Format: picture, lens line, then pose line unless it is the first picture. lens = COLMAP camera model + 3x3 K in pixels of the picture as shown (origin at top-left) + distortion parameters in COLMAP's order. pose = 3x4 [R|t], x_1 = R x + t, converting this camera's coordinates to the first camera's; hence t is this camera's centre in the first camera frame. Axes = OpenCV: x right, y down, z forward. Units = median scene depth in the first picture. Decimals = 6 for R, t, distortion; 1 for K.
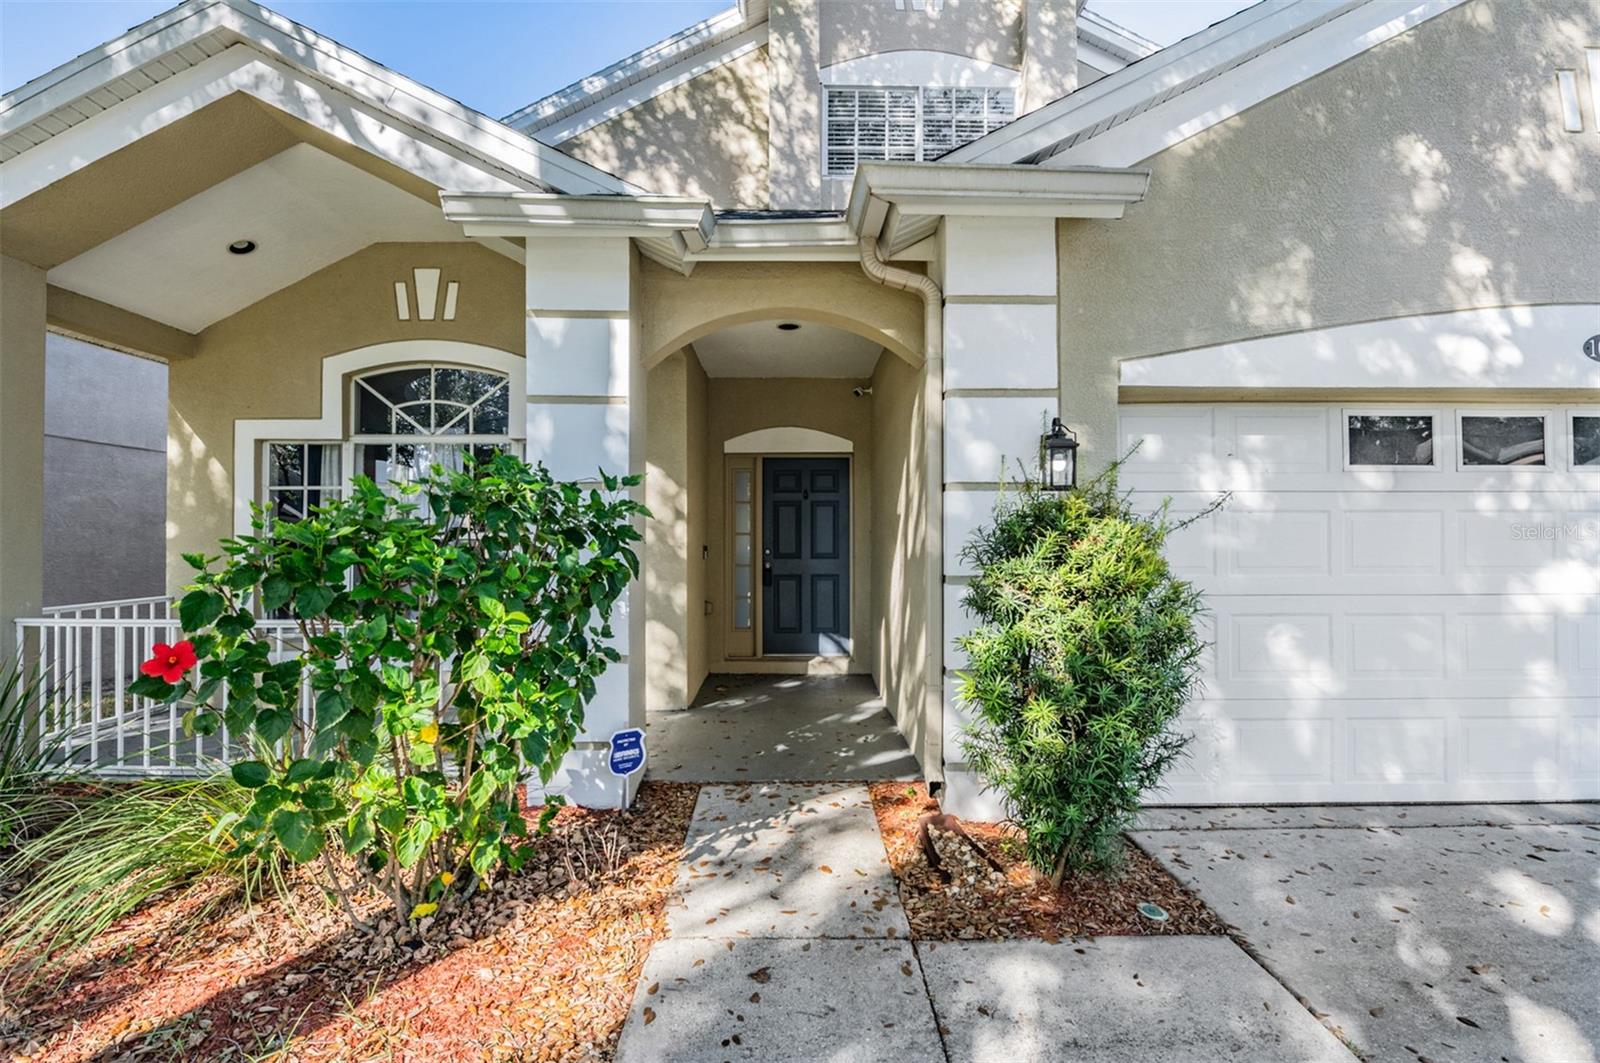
lens RADIAL K [[769.3, 0, 804.7], [0, 769.3, 520.0], [0, 0, 1]] dist [-0.011840, -0.000633]
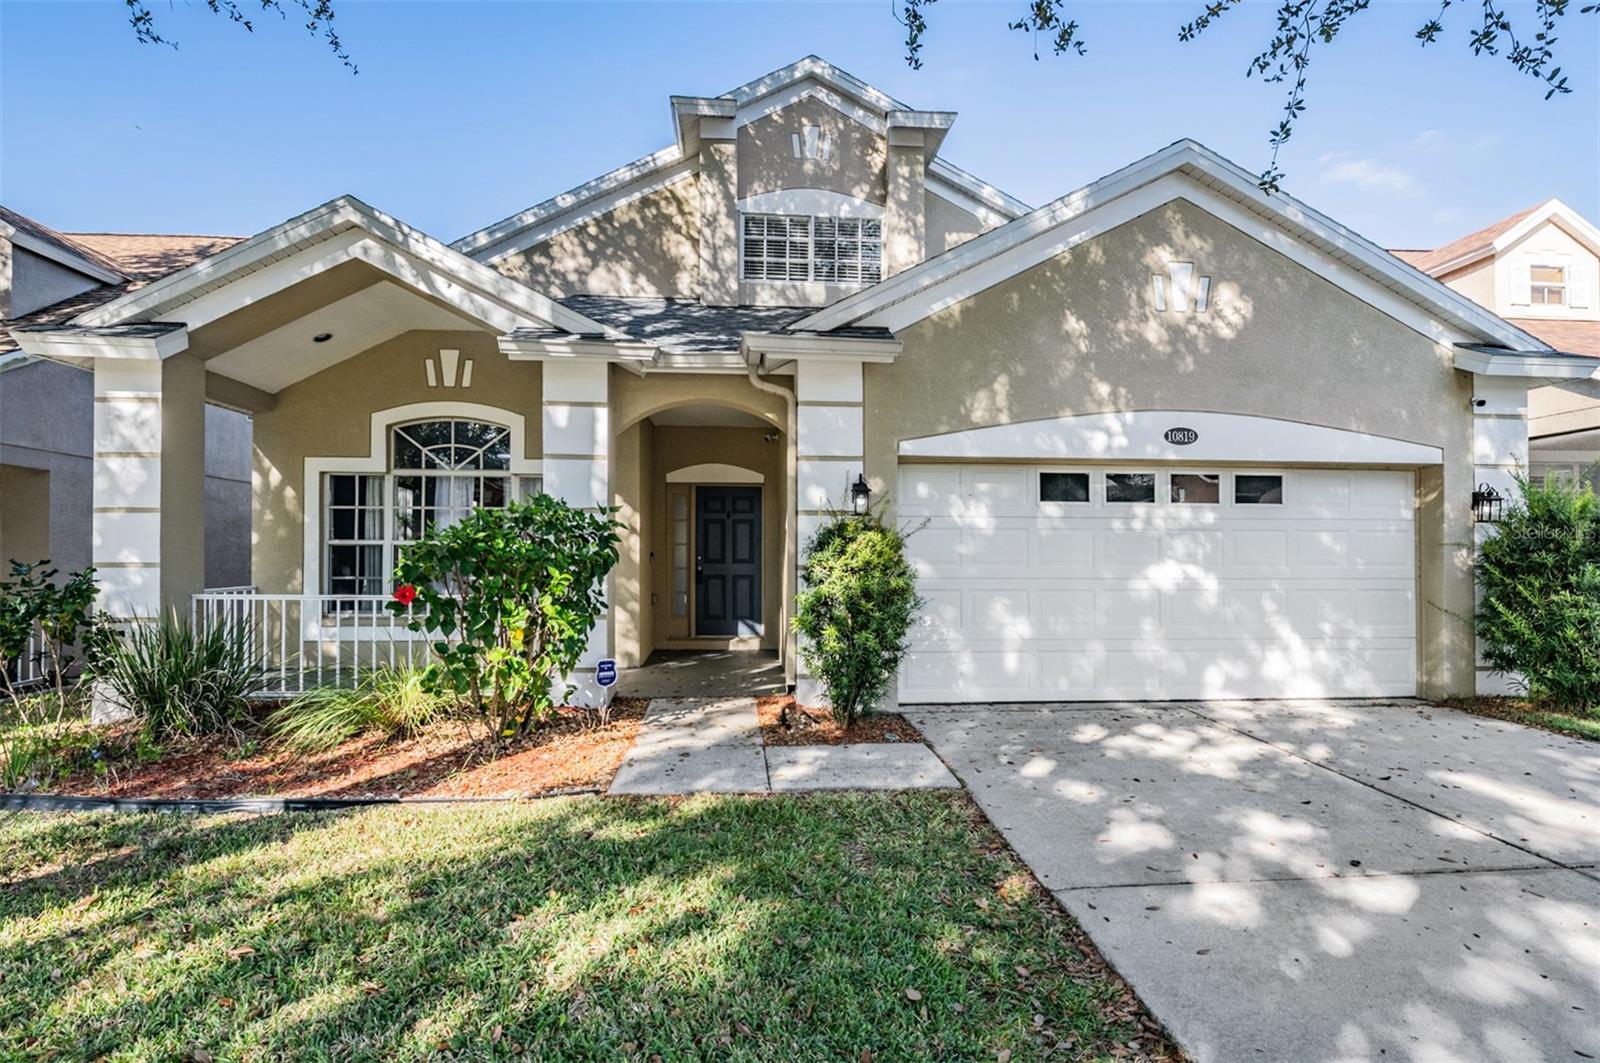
lens RADIAL K [[753.3, 0, 805.0], [0, 753.3, 554.0], [0, 0, 1]] dist [-0.001800, -0.000231]
pose [[0.996834, 0.004257, 0.079394, 0.056215], [-0.006115, 0.999713, 0.023180, 0.007162], [-0.079272, -0.023592, 0.996574, -0.561955]]
